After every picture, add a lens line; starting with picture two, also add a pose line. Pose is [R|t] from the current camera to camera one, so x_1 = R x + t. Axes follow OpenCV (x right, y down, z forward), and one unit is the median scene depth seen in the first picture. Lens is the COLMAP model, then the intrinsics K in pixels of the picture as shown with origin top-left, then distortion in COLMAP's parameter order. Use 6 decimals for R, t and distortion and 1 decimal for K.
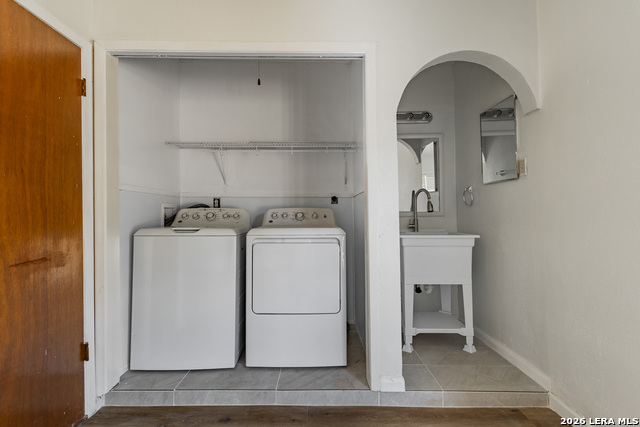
lens RADIAL K [[293.3, 0, 308.7], [0, 293.3, 205.9], [0, 0, 1]] dist [0.008582, -0.002736]
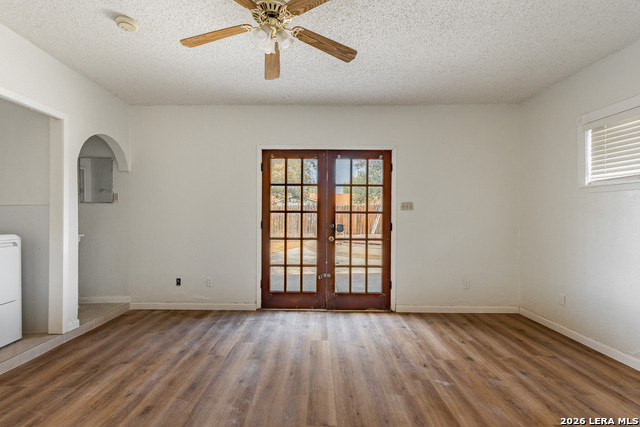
lens RADIAL K [[293.3, 0, 313.3], [0, 293.3, 215.1], [0, 0, 1]] dist [0.008582, -0.002736]
pose [[-0.010267, 0.010246, 0.999895, -1.263775], [-0.027962, 0.999554, -0.010530, -0.031500], [-0.999556, -0.028067, -0.009976, -0.289822]]
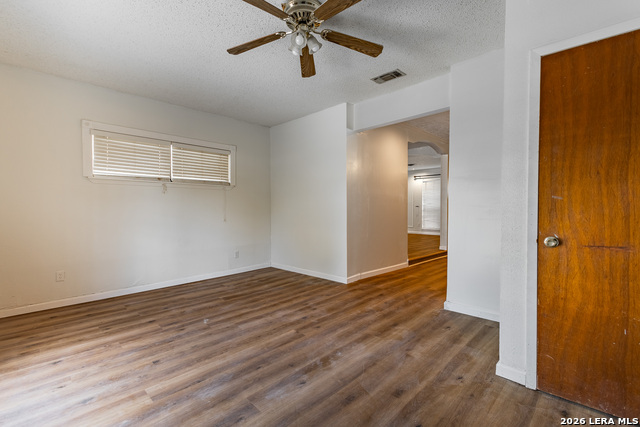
lens RADIAL K [[293.3, 0, 318.2], [0, 293.3, 215.3], [0, 0, 1]] dist [0.008582, -0.002736]
pose [[-0.700528, 0.024889, -0.713191, 0.508801], [0.020030, 0.999684, 0.015213, 0.011535], [0.713344, -0.003628, -0.700804, 0.685783]]
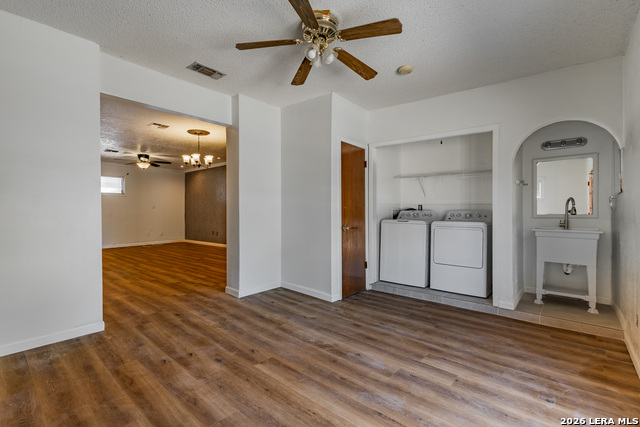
lens RADIAL K [[293.3, 0, 325.4], [0, 293.3, 214.9], [0, 0, 1]] dist [0.008582, -0.002736]
pose [[0.782408, 0.015924, -0.622562, 0.493869], [0.000921, 0.999642, 0.026727, -0.020676], [0.622765, -0.021485, 0.782114, -1.071130]]
